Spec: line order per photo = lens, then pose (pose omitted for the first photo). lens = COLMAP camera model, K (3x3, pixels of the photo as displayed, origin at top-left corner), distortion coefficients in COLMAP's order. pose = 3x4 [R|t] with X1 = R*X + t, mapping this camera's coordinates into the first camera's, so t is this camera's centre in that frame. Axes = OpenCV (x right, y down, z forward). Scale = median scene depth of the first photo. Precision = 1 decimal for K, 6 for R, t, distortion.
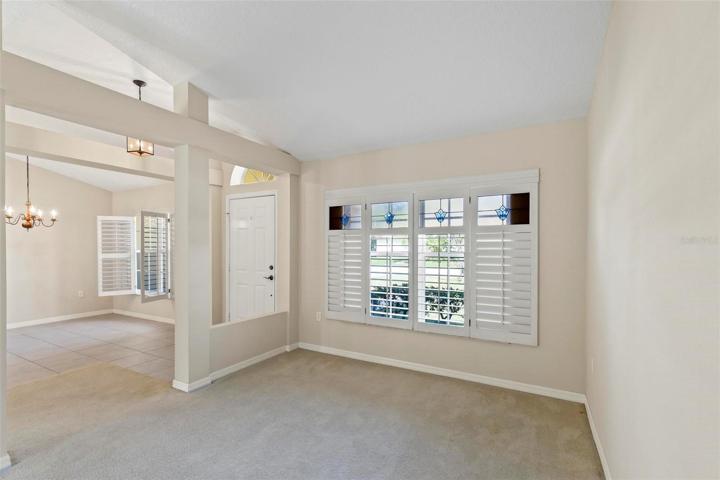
lens RADIAL K [[312.3, 0, 360.0], [0, 312.3, 240.0], [0, 0, 1]] dist [-0.002003, -0.000406]
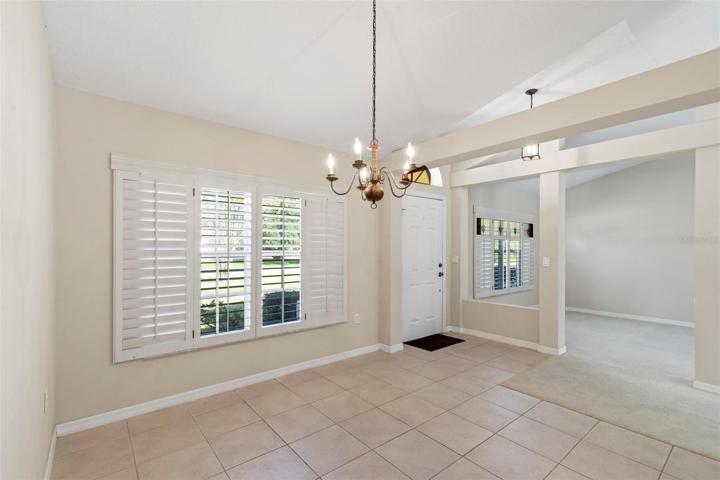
lens RADIAL K [[324.1, 0, 360.0], [0, 324.1, 240.0], [0, 0, 1]] dist [0.000352, -0.000116]
pose [[0.384600, 0.025844, 0.922722, -1.022076], [-0.017322, 0.999634, -0.020779, 0.019981], [-0.922921, -0.007992, 0.384907, 0.582021]]
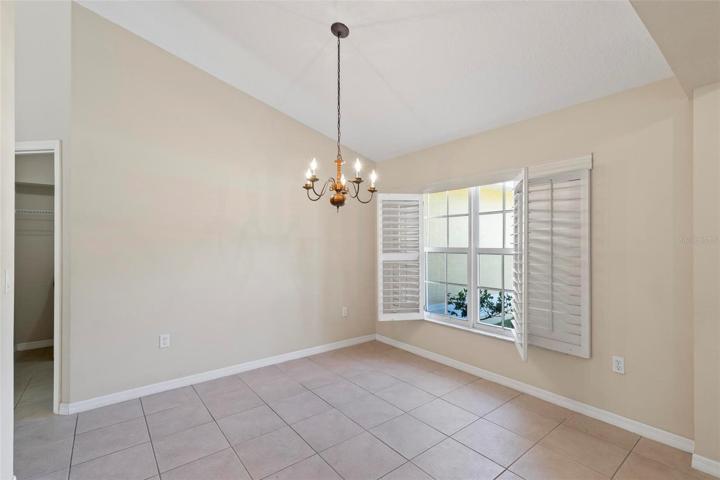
lens RADIAL K [[324.1, 0, 360.0], [0, 324.1, 240.0], [0, 0, 1]] dist [0.000352, -0.000116]
pose [[0.918023, 0.001541, -0.396523, -0.610929], [0.002331, 0.999954, 0.009282, 0.010706], [0.396519, -0.009446, 0.917978, 0.382571]]
